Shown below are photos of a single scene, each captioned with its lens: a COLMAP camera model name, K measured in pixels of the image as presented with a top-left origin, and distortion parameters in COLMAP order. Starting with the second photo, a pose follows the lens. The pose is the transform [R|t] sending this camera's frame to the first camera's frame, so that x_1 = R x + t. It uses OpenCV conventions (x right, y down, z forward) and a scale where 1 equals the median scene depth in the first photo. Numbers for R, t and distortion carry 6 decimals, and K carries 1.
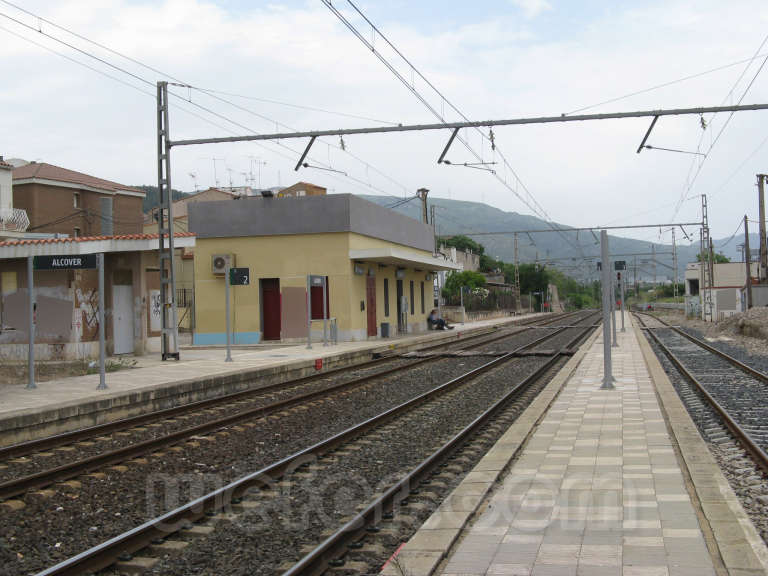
lens RADIAL K [[1049.3, 0, 384.0], [0, 1049.3, 288.0], [0, 0, 1]] dist [-0.081568, 0.103752]
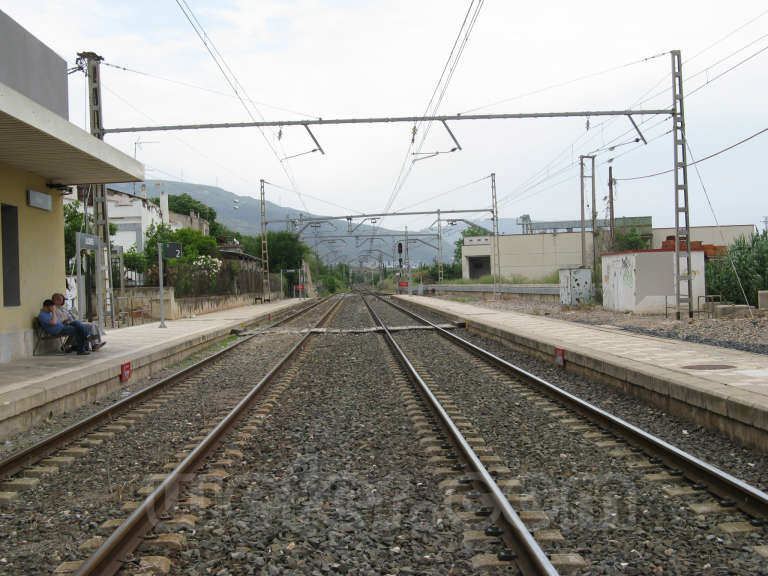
lens RADIAL K [[1049.3, 0, 384.0], [0, 1049.3, 288.0], [0, 0, 1]] dist [-0.081568, 0.103752]
pose [[0.968287, -0.002893, 0.249822, 0.046696], [-0.000608, 0.999903, 0.013933, 0.010109], [-0.249838, -0.013643, 0.968191, 0.461194]]
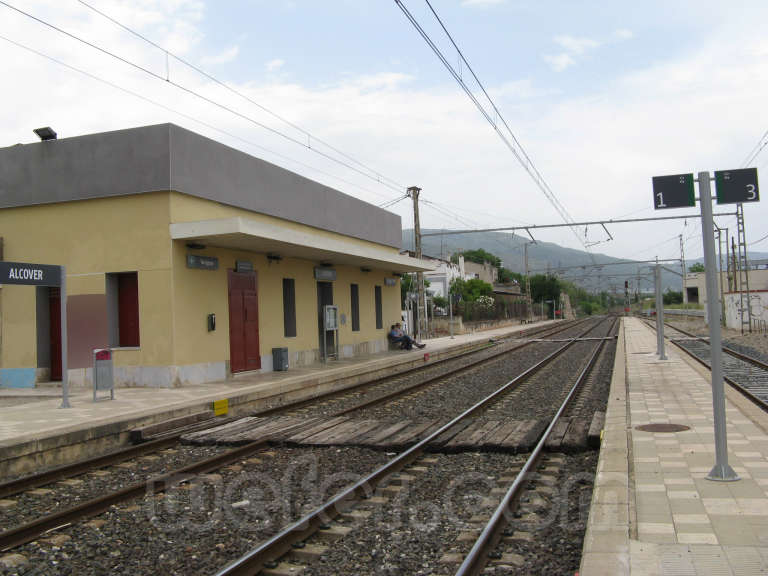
lens RADIAL K [[798.2, 0, 384.0], [0, 798.2, 288.0], [0, 0, 1]] dist [-0.201073, 0.241520]
pose [[0.997504, -0.011324, -0.069694, 0.055619], [0.010278, 0.999829, -0.015350, 0.002959], [0.069856, 0.014595, 0.997450, 0.300274]]
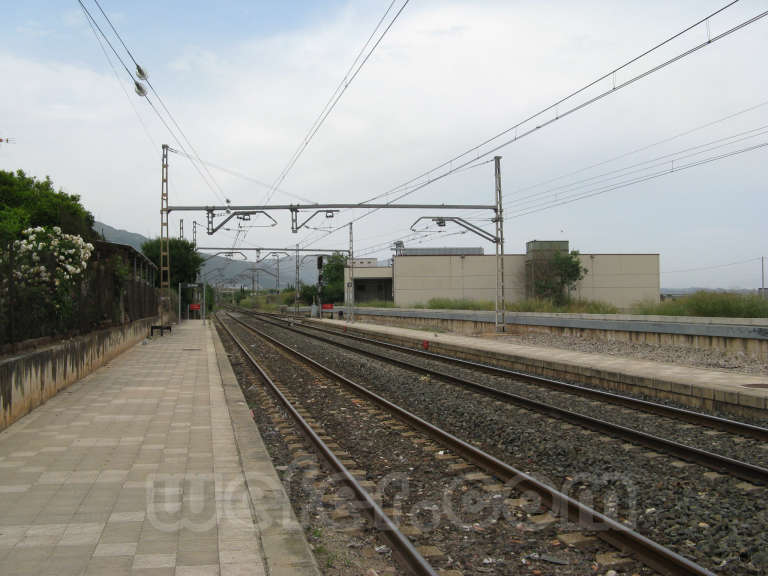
lens RADIAL K [[798.2, 0, 384.0], [0, 798.2, 288.0], [0, 0, 1]] dist [-0.201073, 0.241520]
pose [[0.901239, 0.030672, 0.432236, 0.093136], [-0.028009, 0.999529, -0.012527, 0.012870], [-0.432417, -0.000817, 0.901673, 0.908108]]
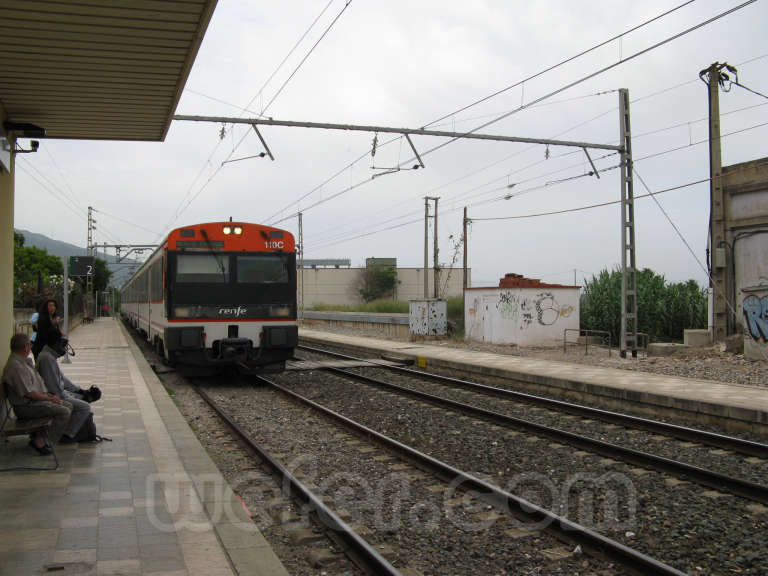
lens RADIAL K [[798.2, 0, 384.0], [0, 798.2, 288.0], [0, 0, 1]] dist [-0.201073, 0.241520]
pose [[0.845875, 0.036678, 0.532118, 0.021310], [-0.030913, 0.999327, -0.019742, 0.009927], [-0.532484, 0.000250, 0.846440, 0.611993]]
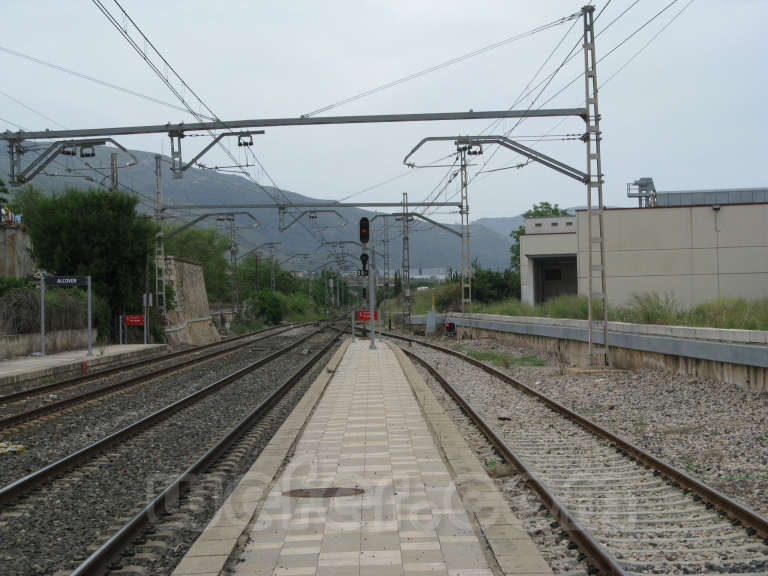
lens RADIAL K [[1569.8, 0, 384.0], [0, 1569.8, 288.0], [0, 0, 1]] dist [-0.015838, -0.015205]
pose [[0.973024, 0.009662, 0.230501, 0.197196], [-0.010071, 0.999949, 0.000594, 0.008868], [-0.230483, -0.002900, 0.973072, 0.871541]]
